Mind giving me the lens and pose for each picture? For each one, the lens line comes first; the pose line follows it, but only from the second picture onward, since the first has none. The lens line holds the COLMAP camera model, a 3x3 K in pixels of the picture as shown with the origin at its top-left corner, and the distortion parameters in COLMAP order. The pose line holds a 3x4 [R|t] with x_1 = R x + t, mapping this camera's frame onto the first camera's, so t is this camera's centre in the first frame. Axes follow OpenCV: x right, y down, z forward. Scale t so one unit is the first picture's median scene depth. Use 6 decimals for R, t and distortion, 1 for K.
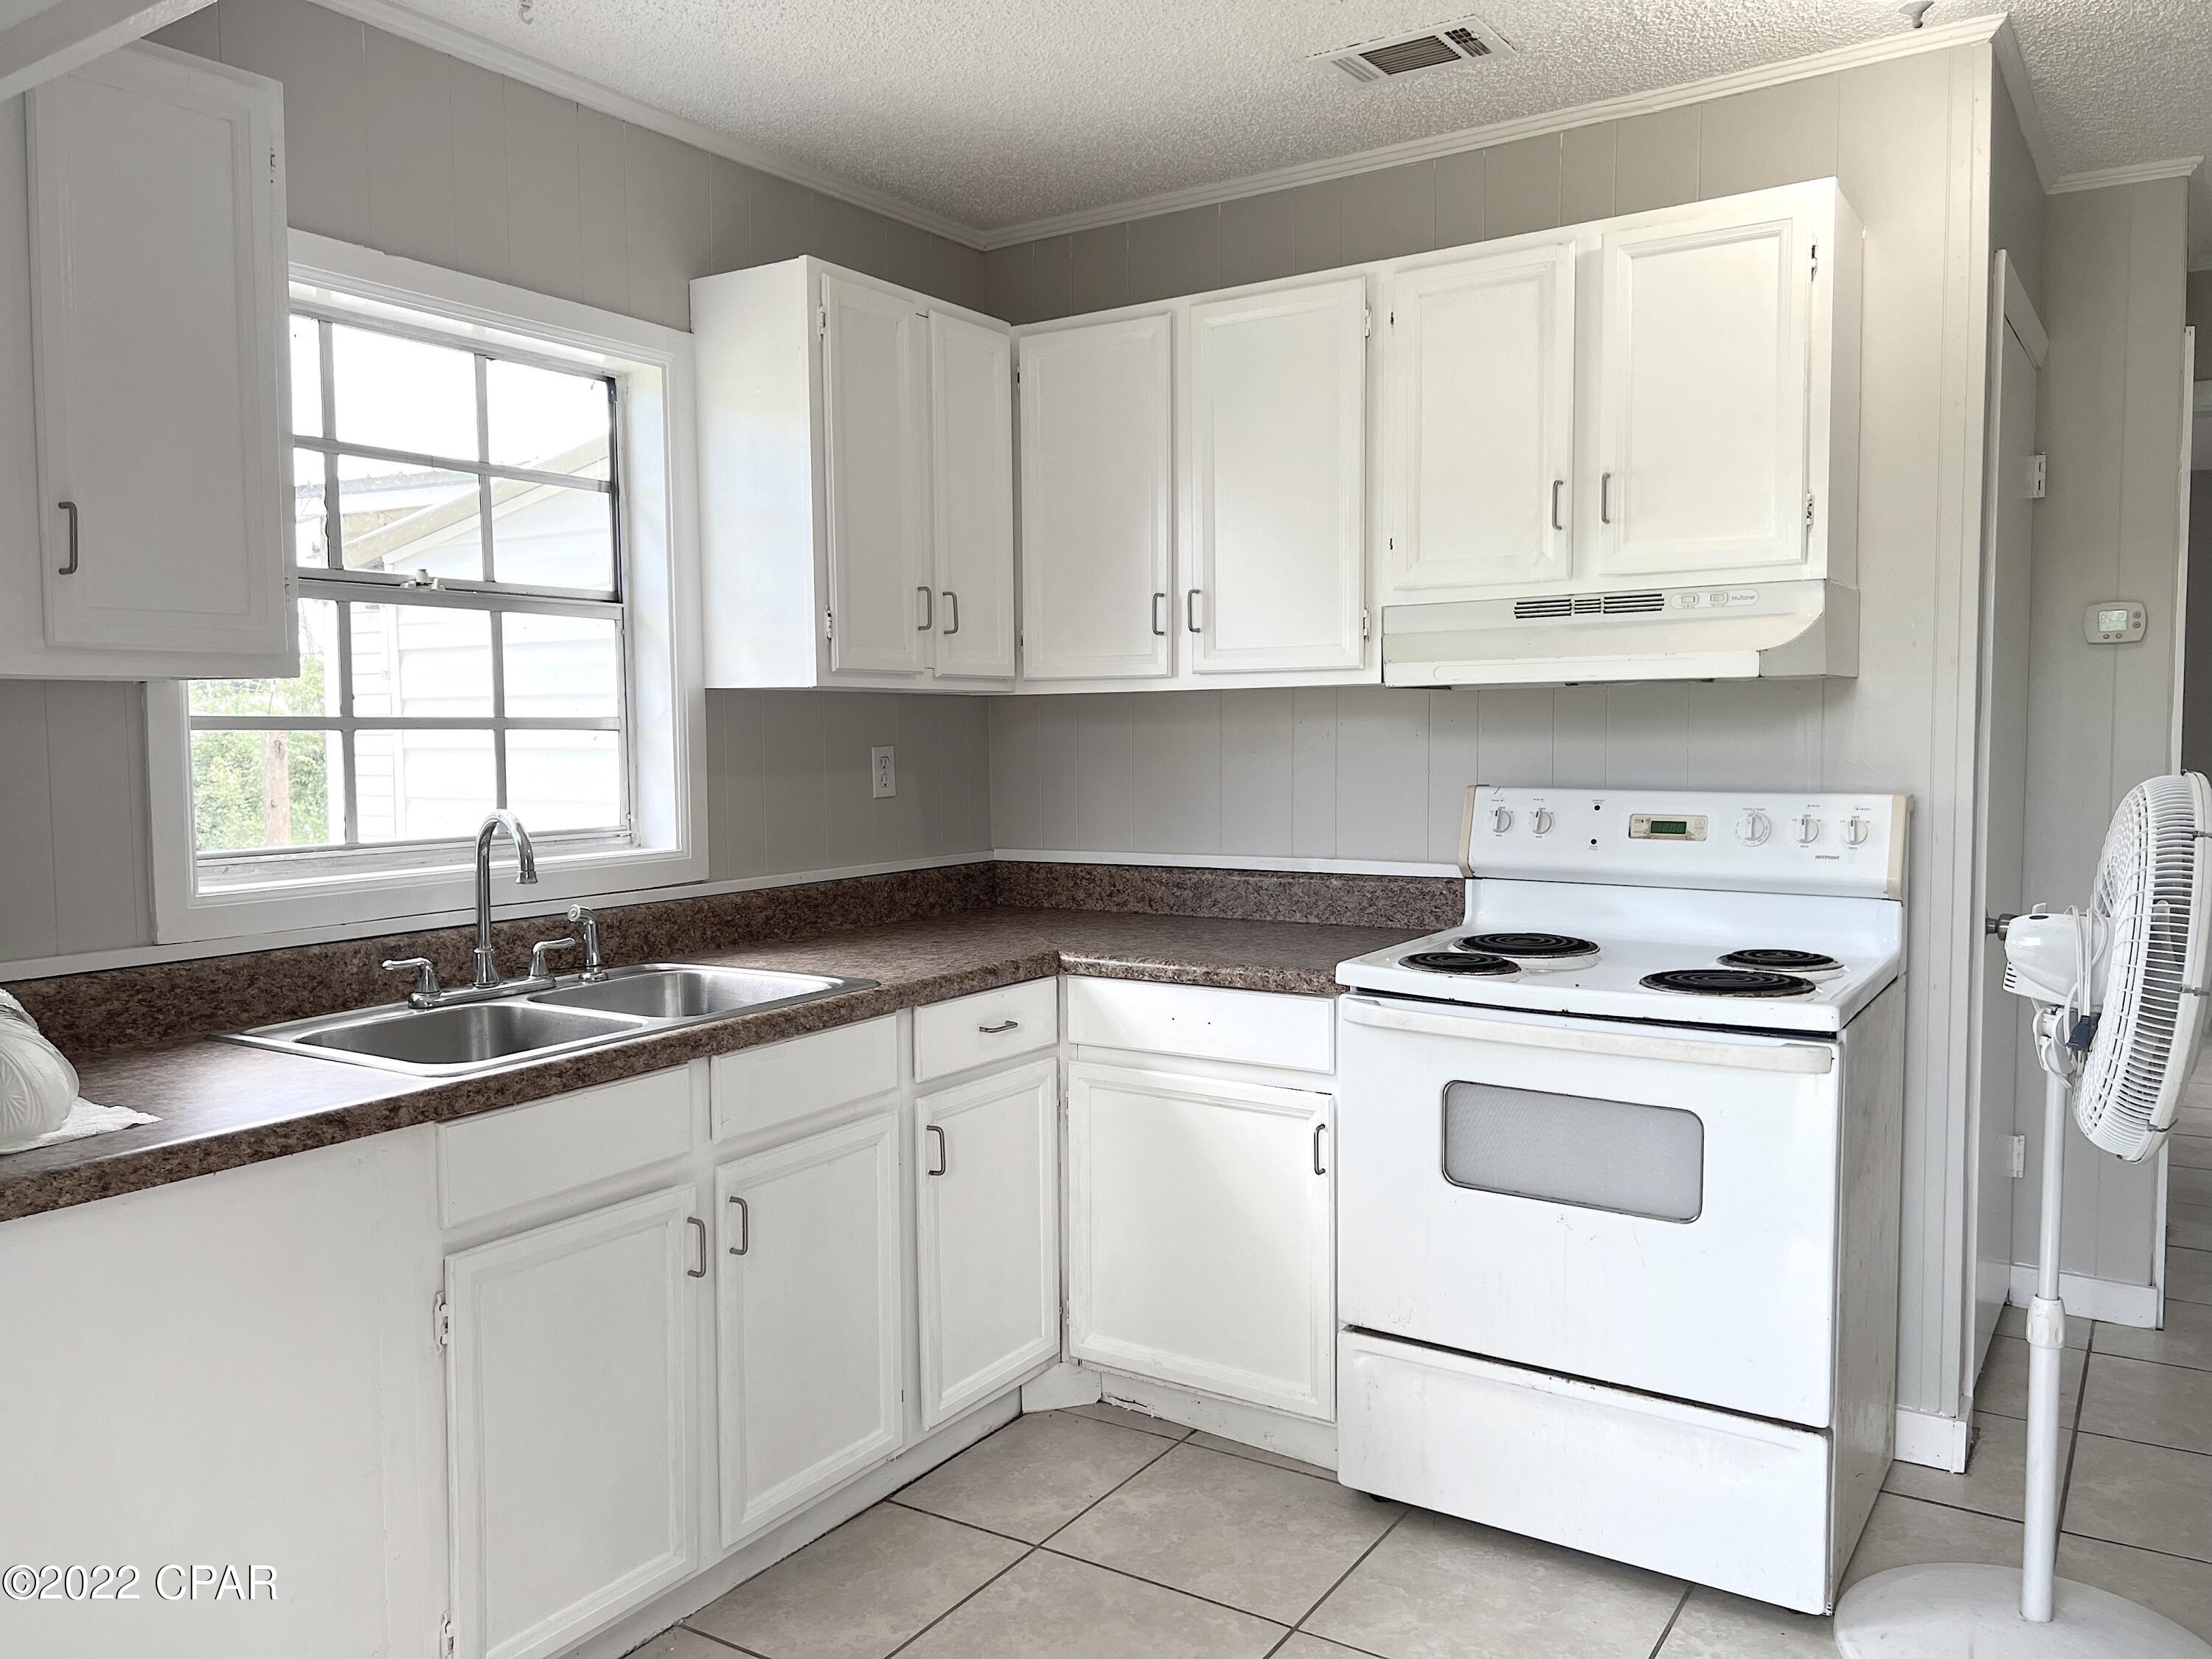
lens RADIAL K [[1654.2, 0, 1074.8], [0, 1654.2, 829.0], [0, 0, 1]] dist [0.090396, -0.005693]
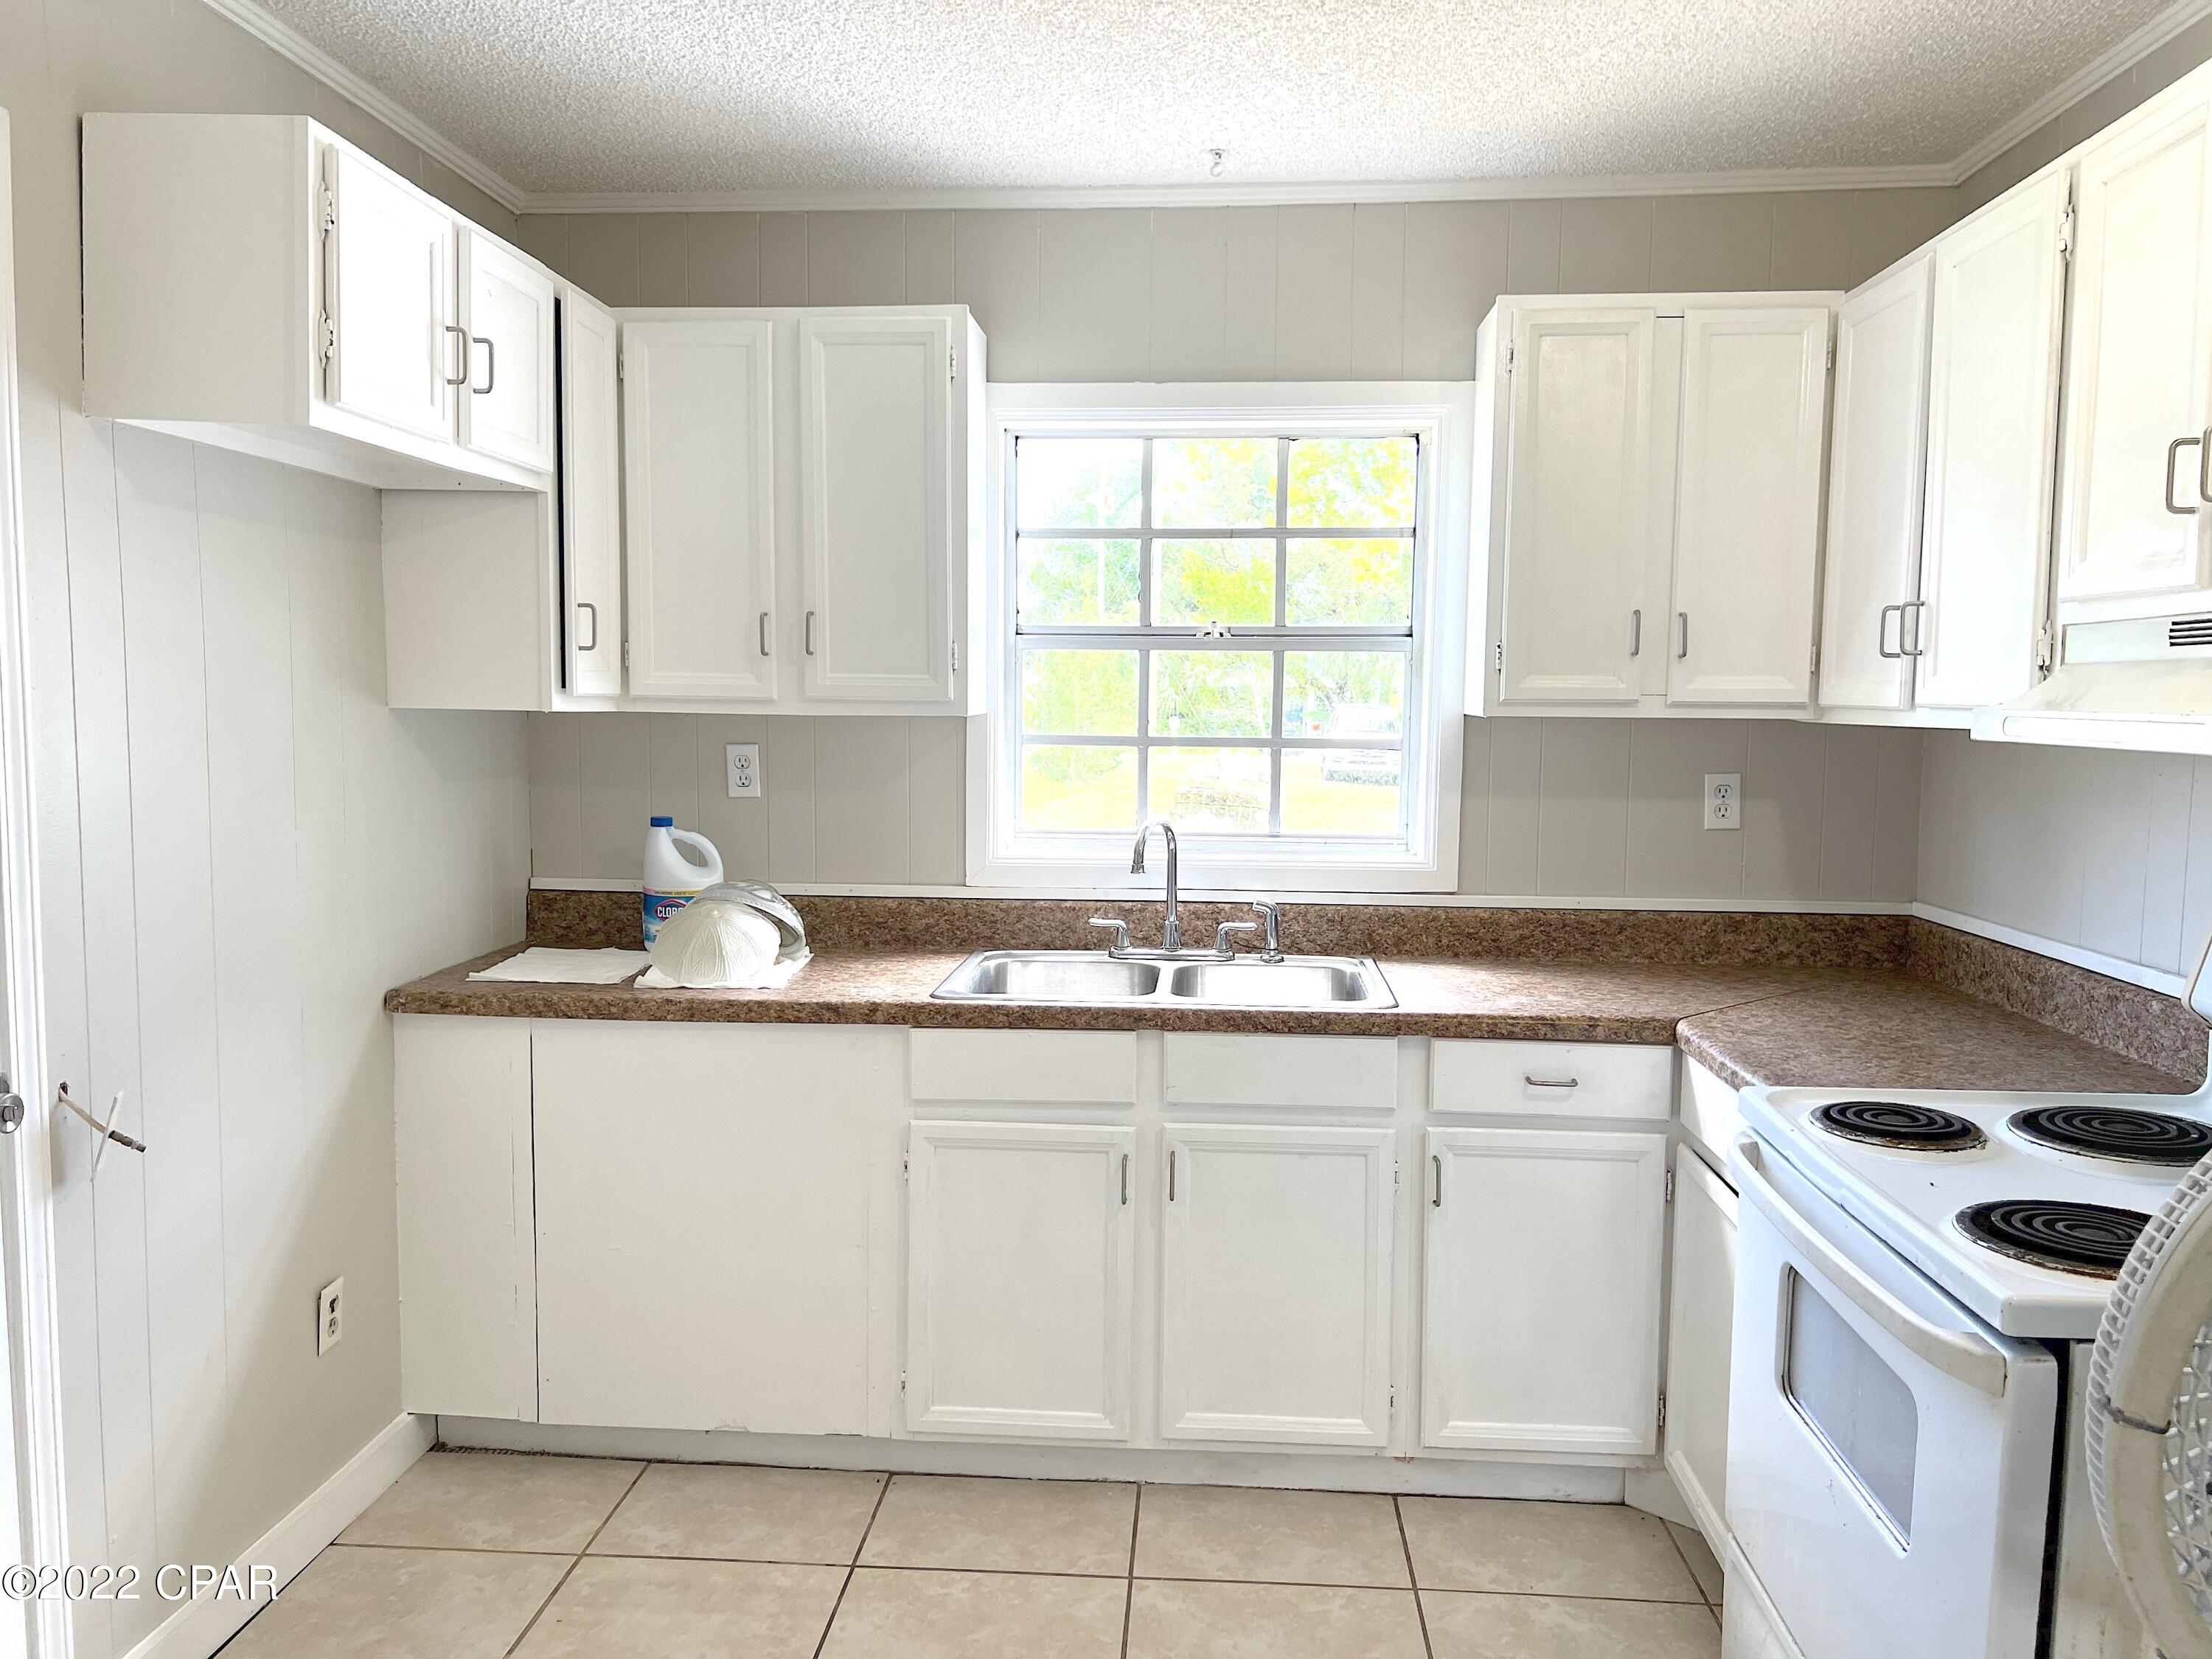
lens RADIAL K [[1654.2, 0, 1074.8], [0, 1654.2, 829.0], [0, 0, 1]] dist [0.090396, -0.005693]
pose [[0.489205, 0.086770, -0.867842, 0.620599], [-0.066230, 0.995862, 0.062236, -0.063993], [0.869650, 0.027031, 0.492928, 0.272718]]
